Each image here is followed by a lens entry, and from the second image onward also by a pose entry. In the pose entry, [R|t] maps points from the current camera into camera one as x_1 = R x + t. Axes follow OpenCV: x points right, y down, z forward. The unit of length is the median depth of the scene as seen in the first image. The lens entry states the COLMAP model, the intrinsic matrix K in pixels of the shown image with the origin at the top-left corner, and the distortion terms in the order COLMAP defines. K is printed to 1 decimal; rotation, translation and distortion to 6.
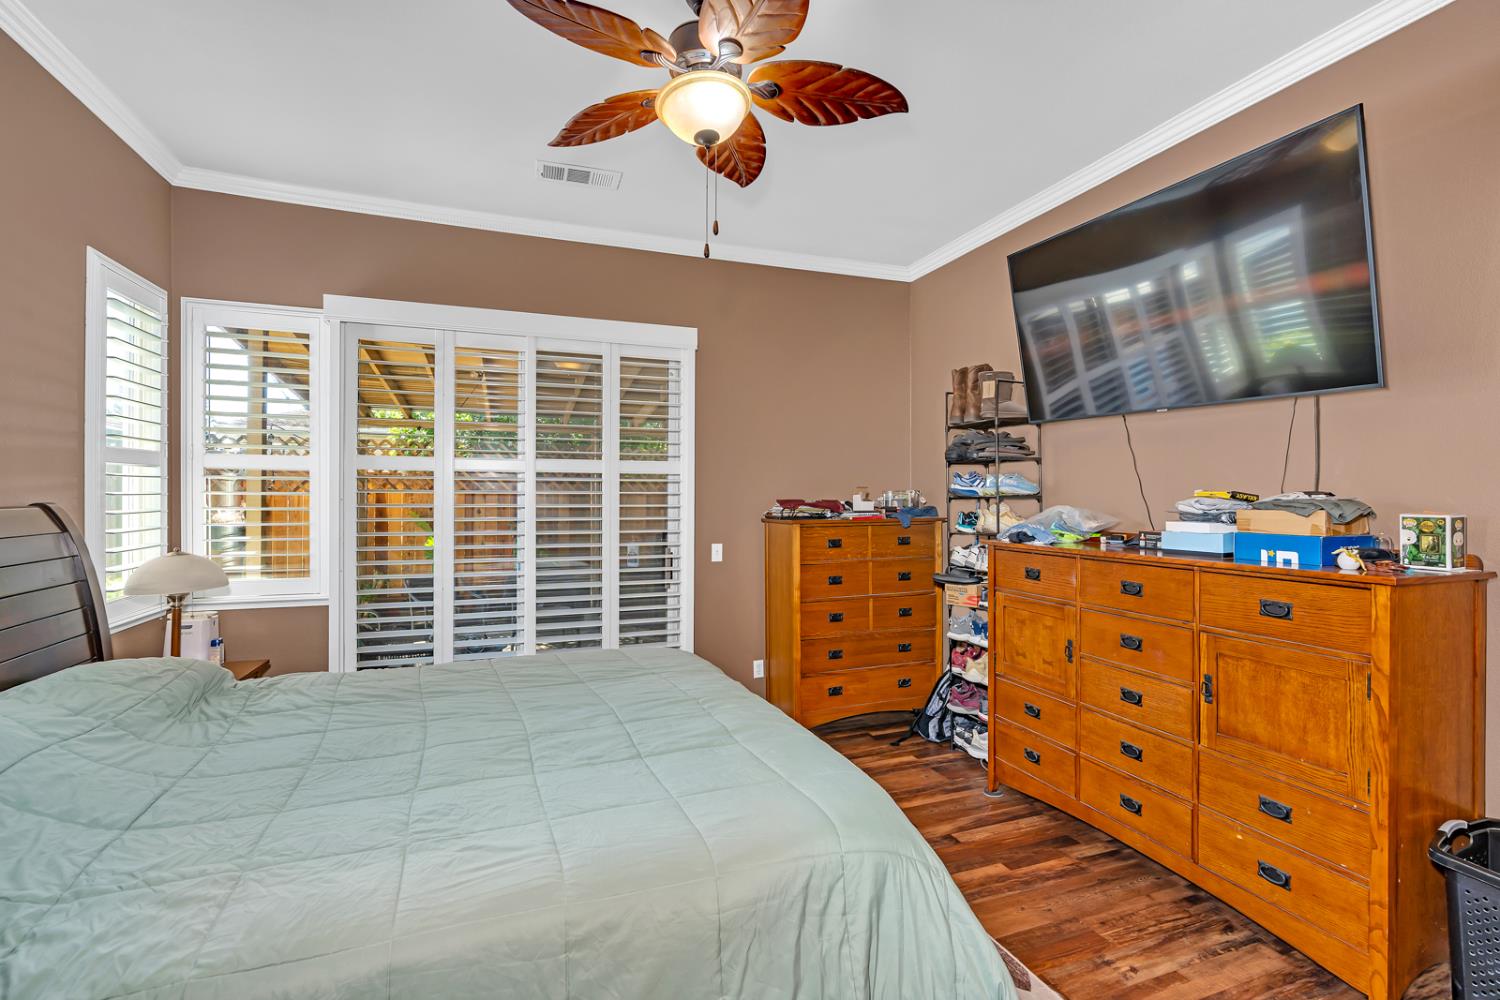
lens RADIAL K [[687.2, 0, 754.9], [0, 687.2, 496.3], [0, 0, 1]] dist [0.000398, 0.000427]
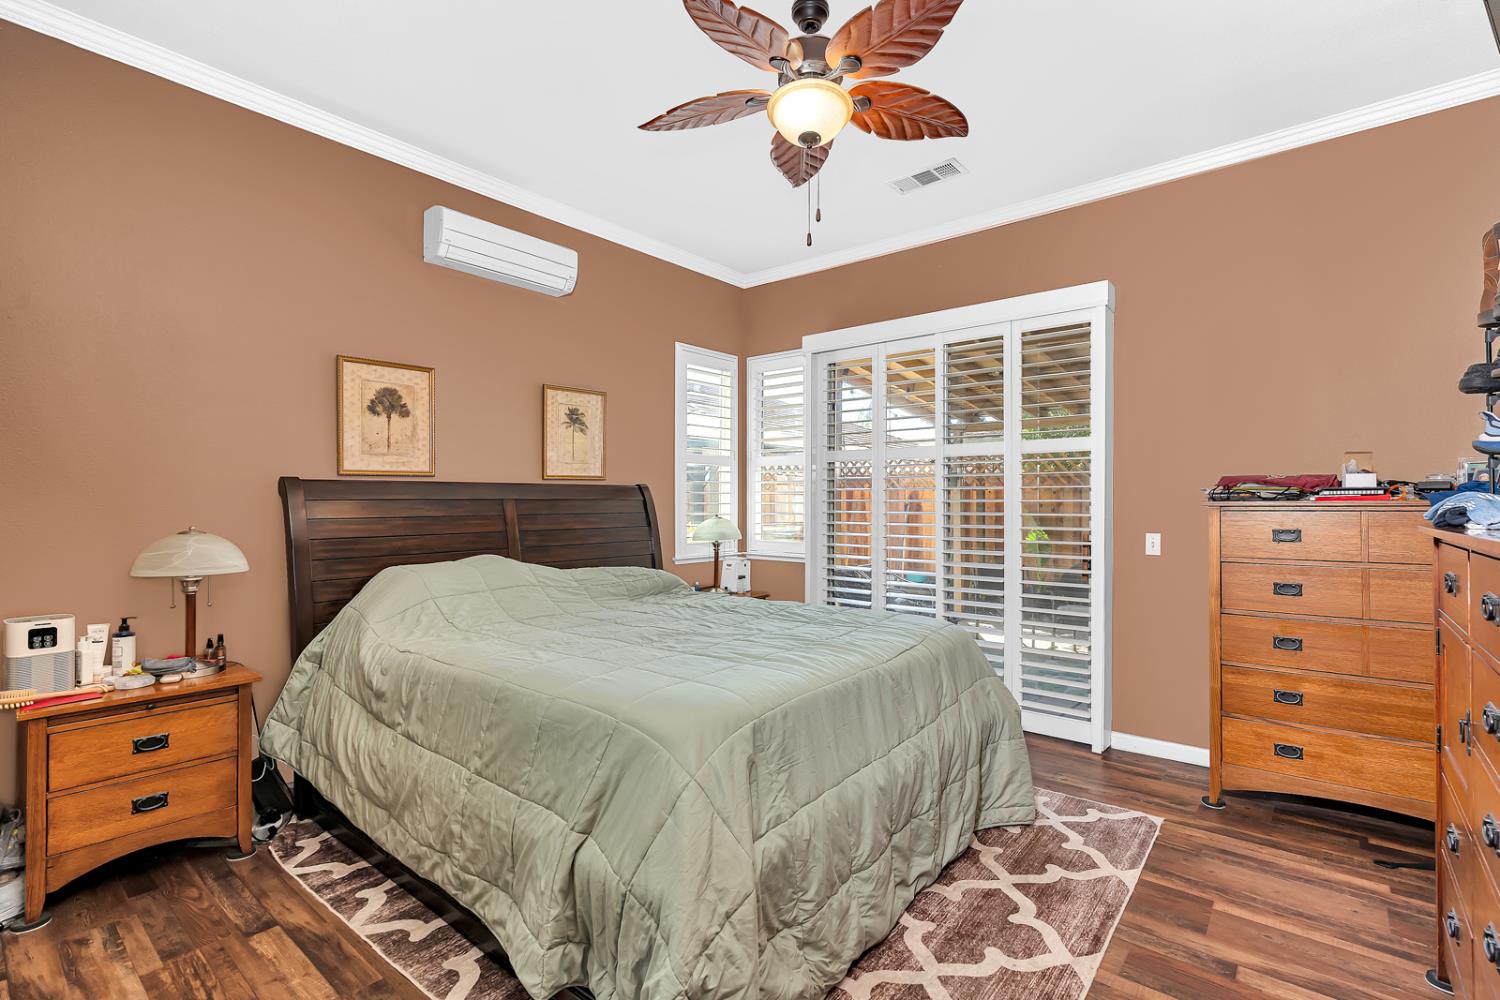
lens RADIAL K [[687.2, 0, 753.8], [0, 687.2, 497.9], [0, 0, 1]] dist [0.000398, 0.000427]
pose [[0.498177, -0.007809, -0.867040, 0.455755], [-0.001937, 0.999947, -0.010119, 0.039298], [0.867073, 0.006721, 0.498136, 0.197012]]
